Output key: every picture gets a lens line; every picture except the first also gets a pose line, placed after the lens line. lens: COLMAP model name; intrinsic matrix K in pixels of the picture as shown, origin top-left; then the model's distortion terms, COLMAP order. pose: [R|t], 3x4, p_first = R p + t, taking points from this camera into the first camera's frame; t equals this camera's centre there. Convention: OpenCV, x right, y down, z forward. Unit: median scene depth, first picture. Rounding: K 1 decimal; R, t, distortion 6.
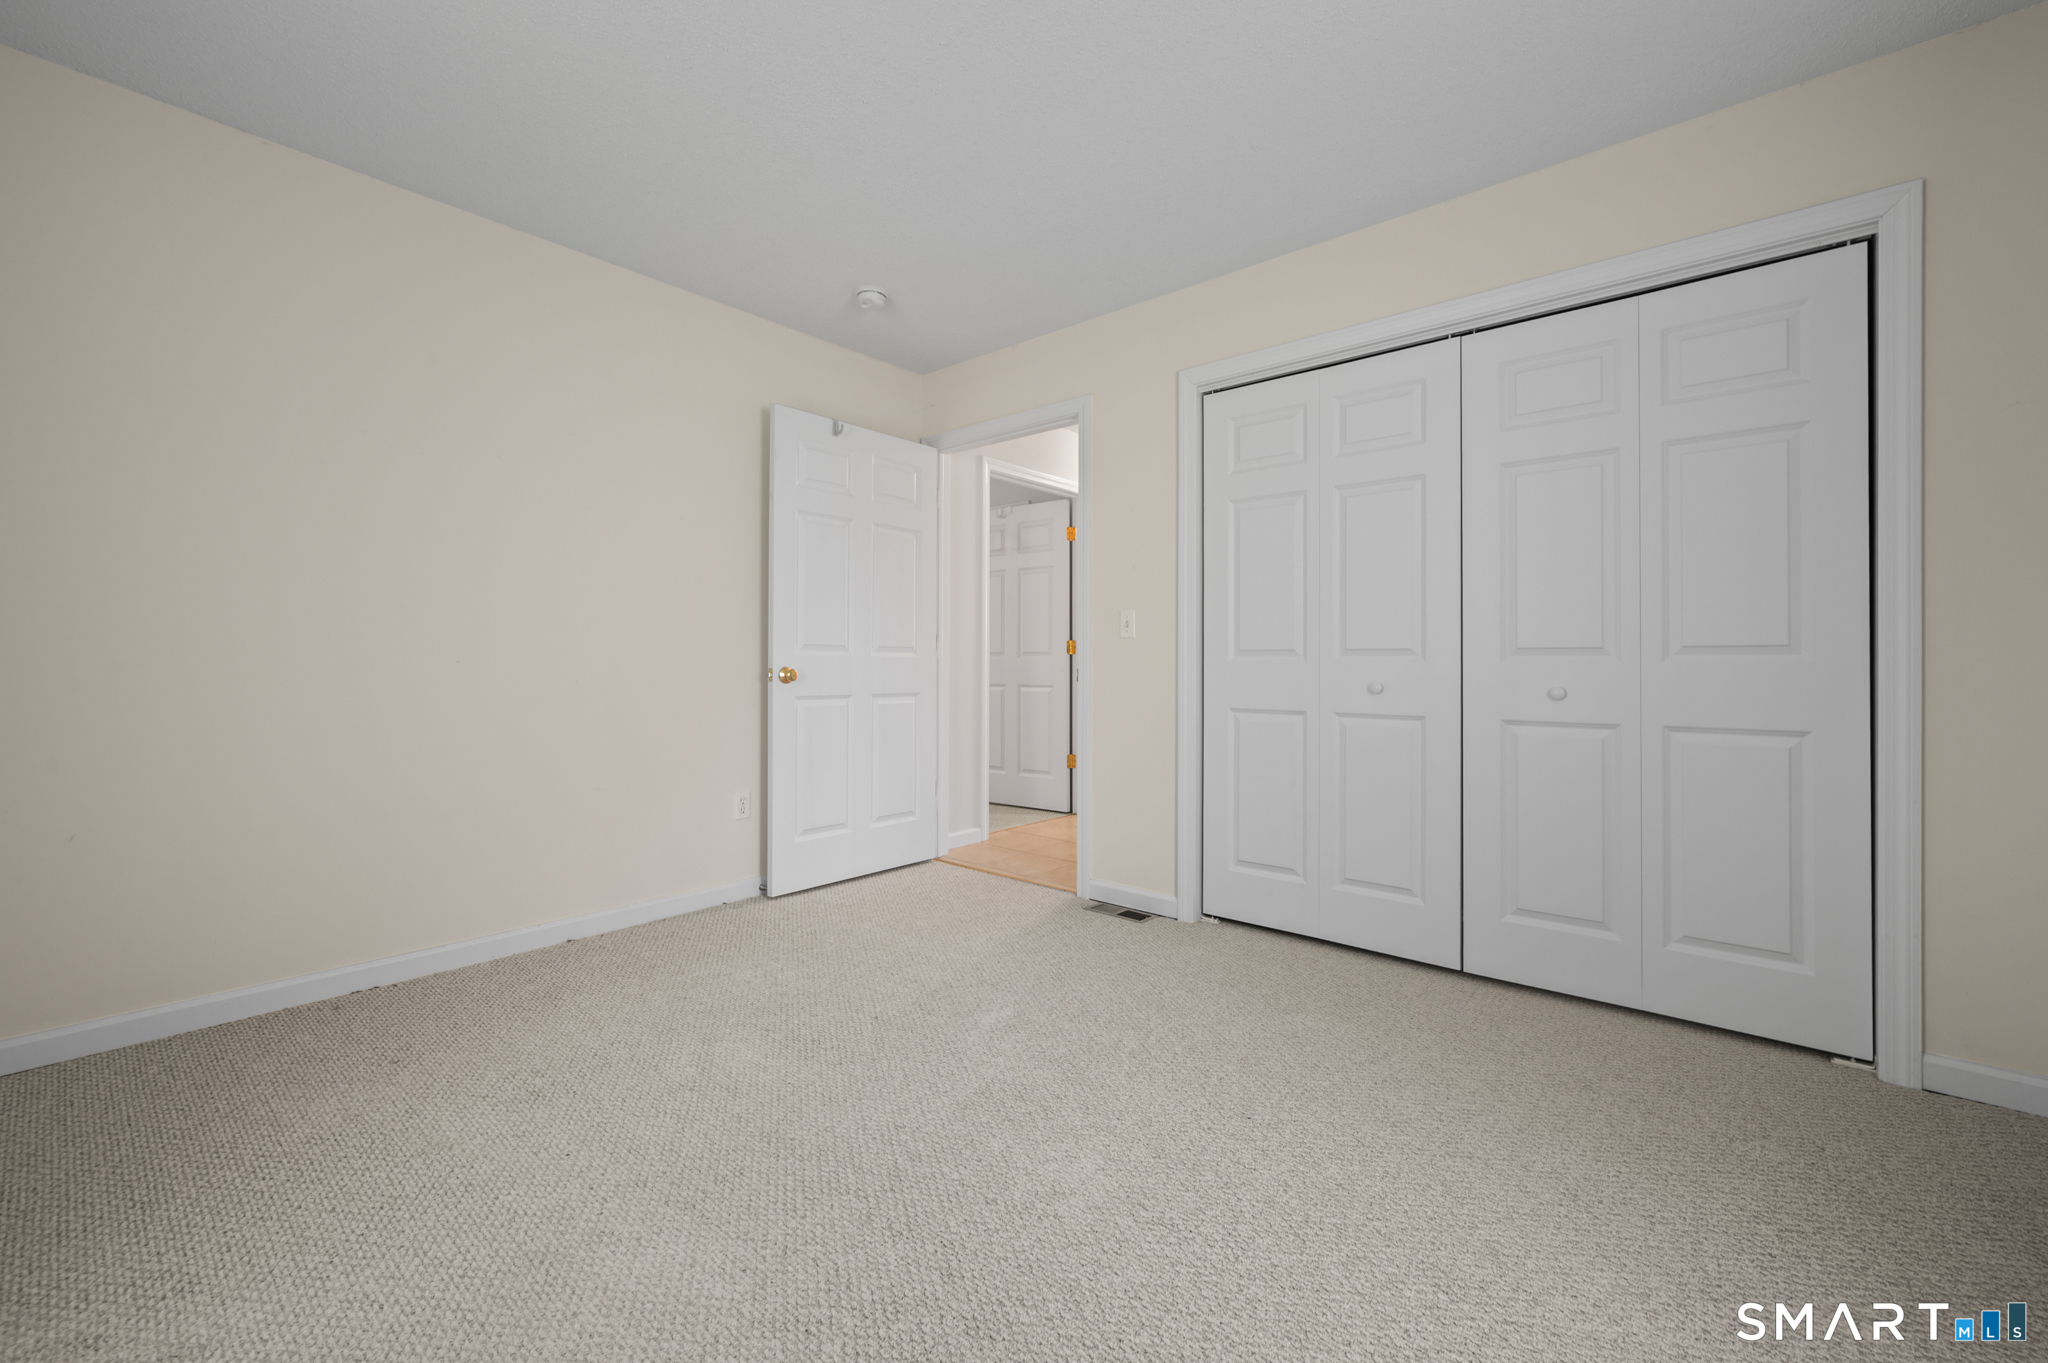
lens RADIAL K [[816.0, 0, 1032.0], [0, 816.0, 664.5], [0, 0, 1]] dist [-0.001038, 0.000128]
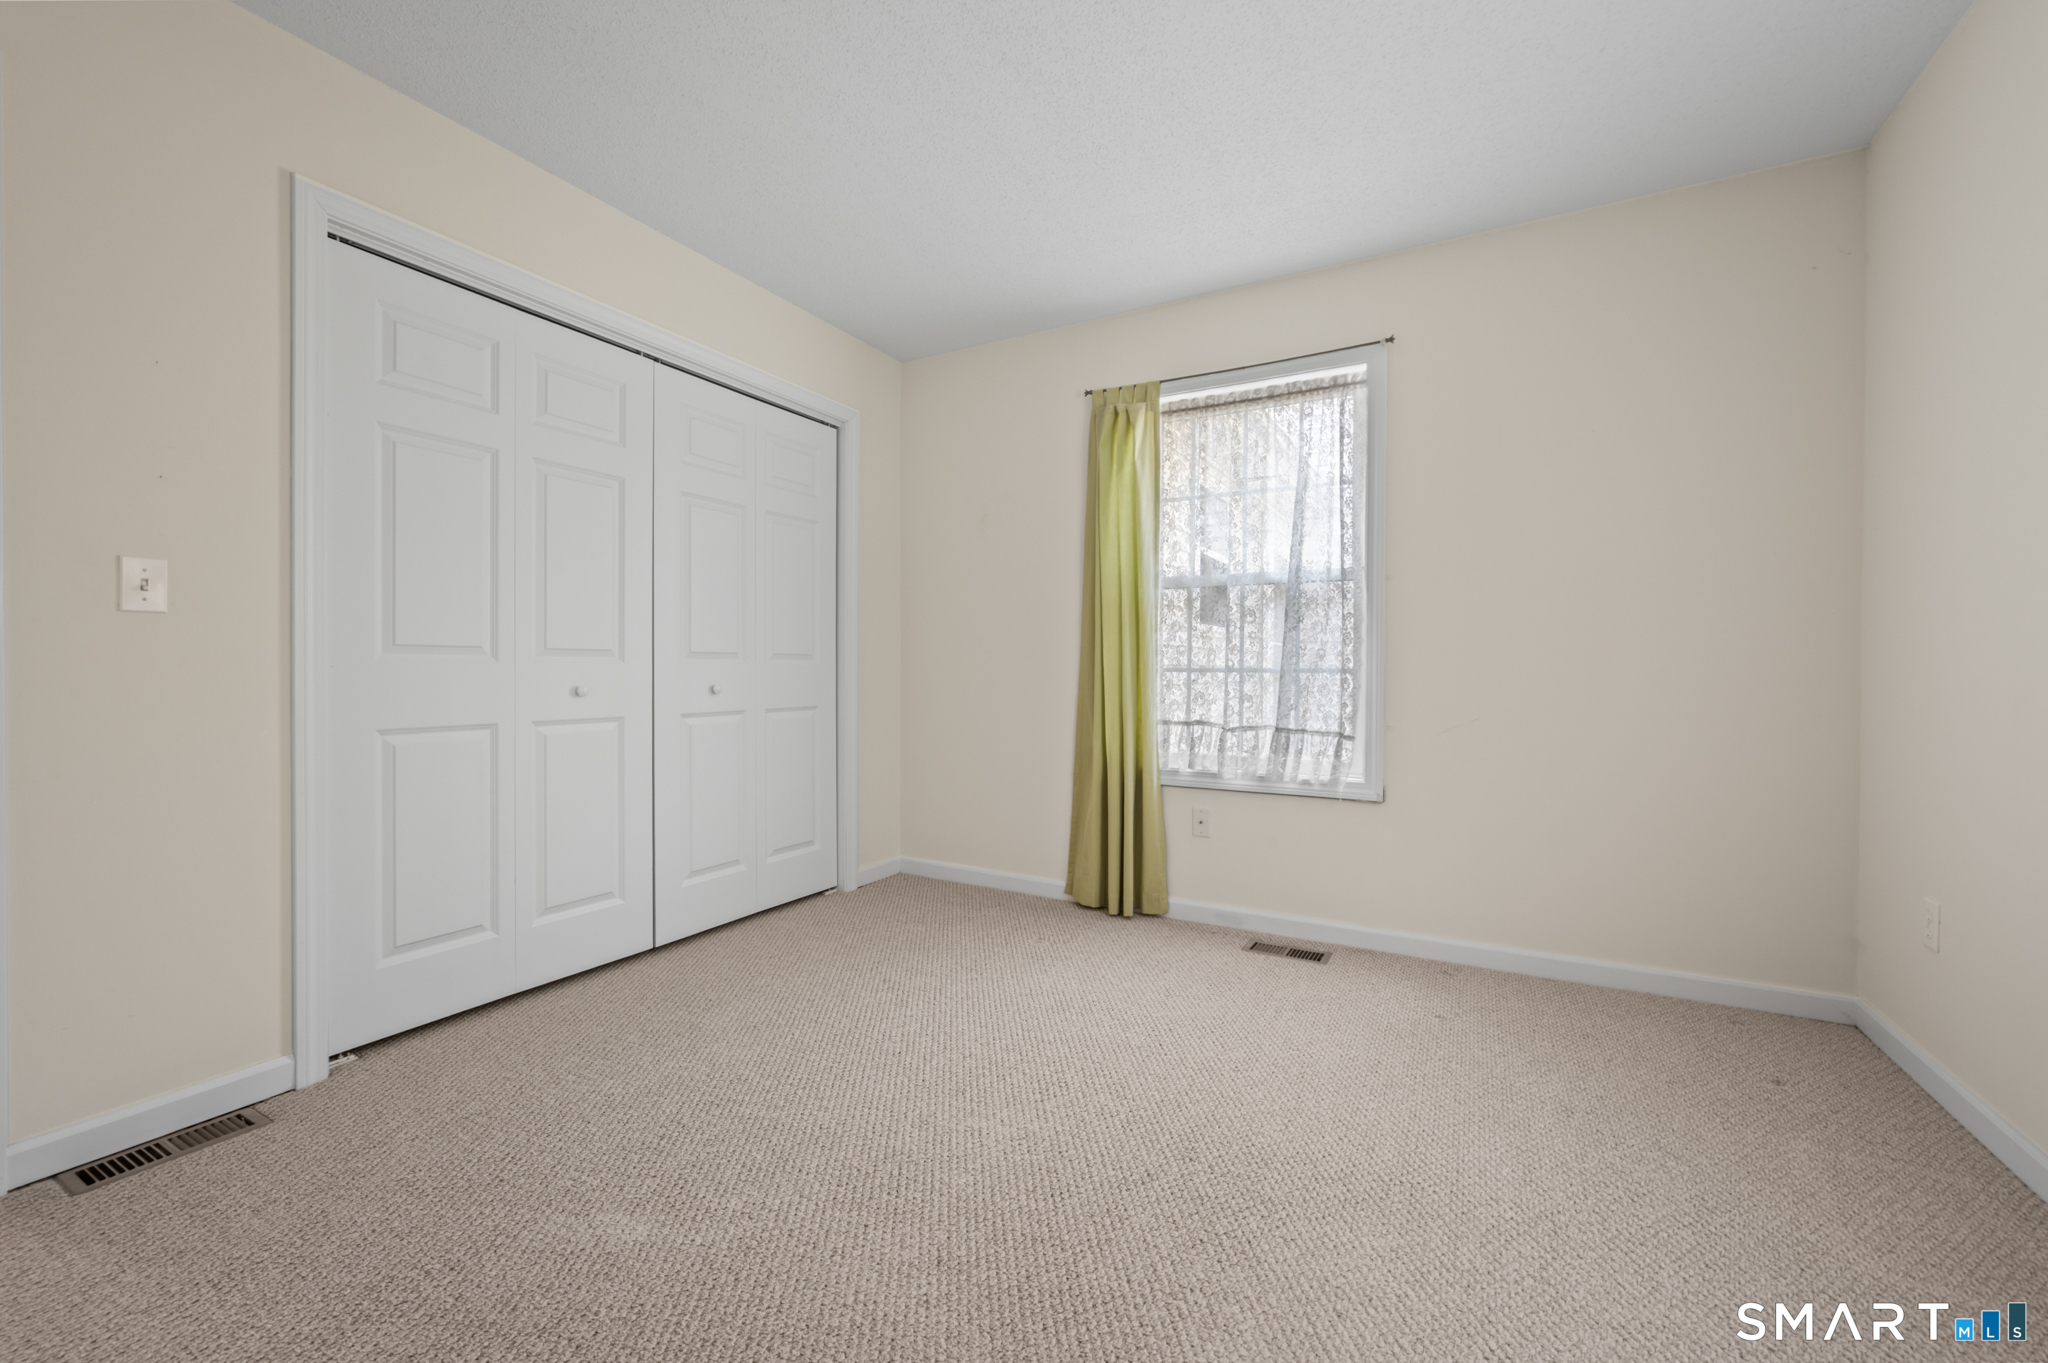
lens RADIAL K [[820.2, 0, 1032.9], [0, 820.2, 677.0], [0, 0, 1]] dist [0.001118, 0.000154]
pose [[-0.207642, -0.015206, 0.978087, -0.586533], [-0.005627, 0.999881, 0.014350, -0.003350], [-0.978189, -0.002524, -0.207703, 0.671194]]
